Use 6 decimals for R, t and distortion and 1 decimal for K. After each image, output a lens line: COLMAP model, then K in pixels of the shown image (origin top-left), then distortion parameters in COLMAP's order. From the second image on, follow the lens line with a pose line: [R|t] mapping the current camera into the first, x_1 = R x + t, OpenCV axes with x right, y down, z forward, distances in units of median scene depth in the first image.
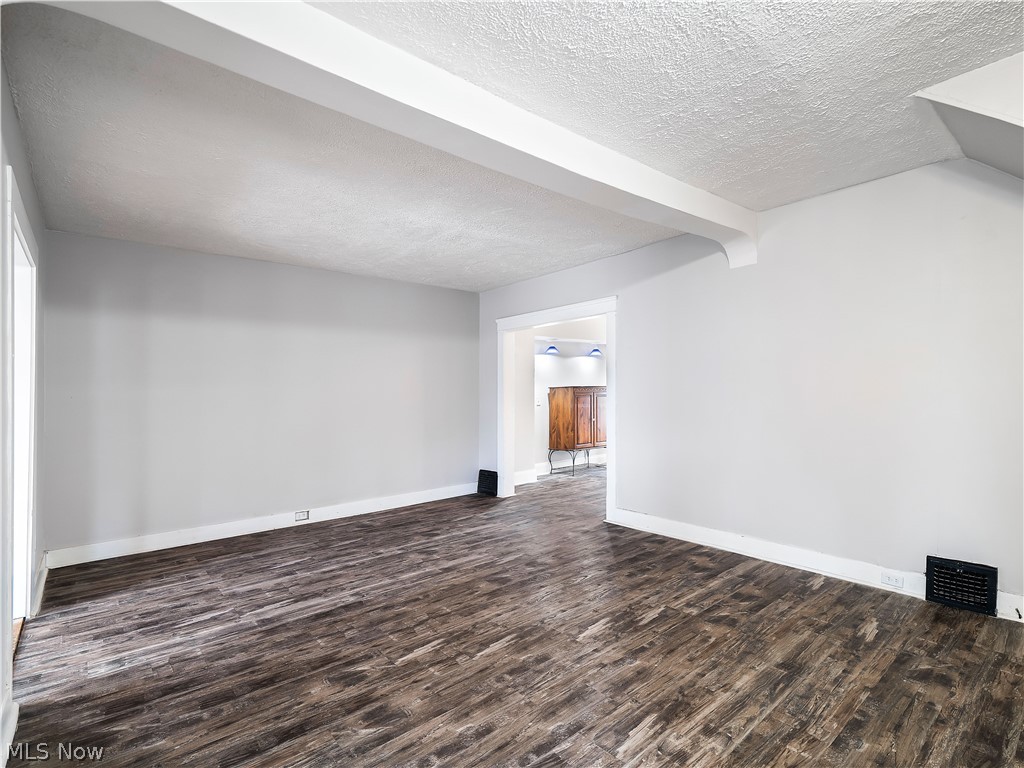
lens RADIAL K [[504.2, 0, 513.3], [0, 504.2, 383.0], [0, 0, 1]] dist [-0.022889, -0.000756]
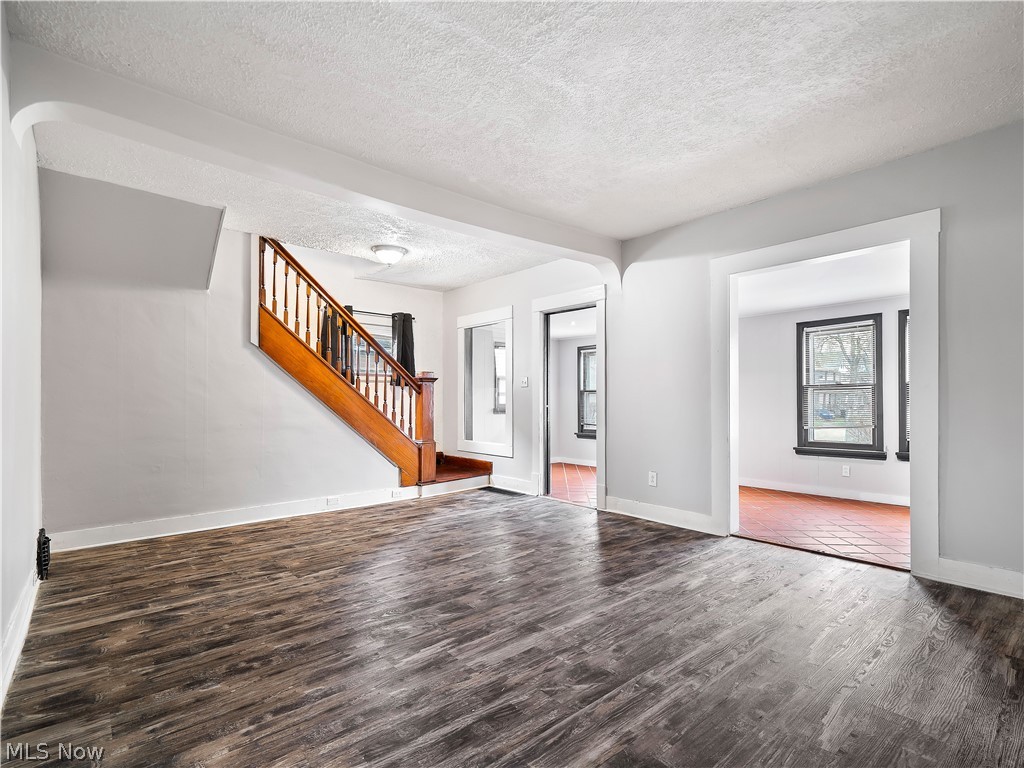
lens RADIAL K [[504.2, 0, 511.7], [0, 504.2, 391.2], [0, 0, 1]] dist [-0.022889, -0.000756]
pose [[-0.999743, 0.021863, -0.006063, -0.134818], [0.022069, 0.999093, -0.036423, 0.108870], [0.005261, -0.036547, -0.999318, 2.053174]]
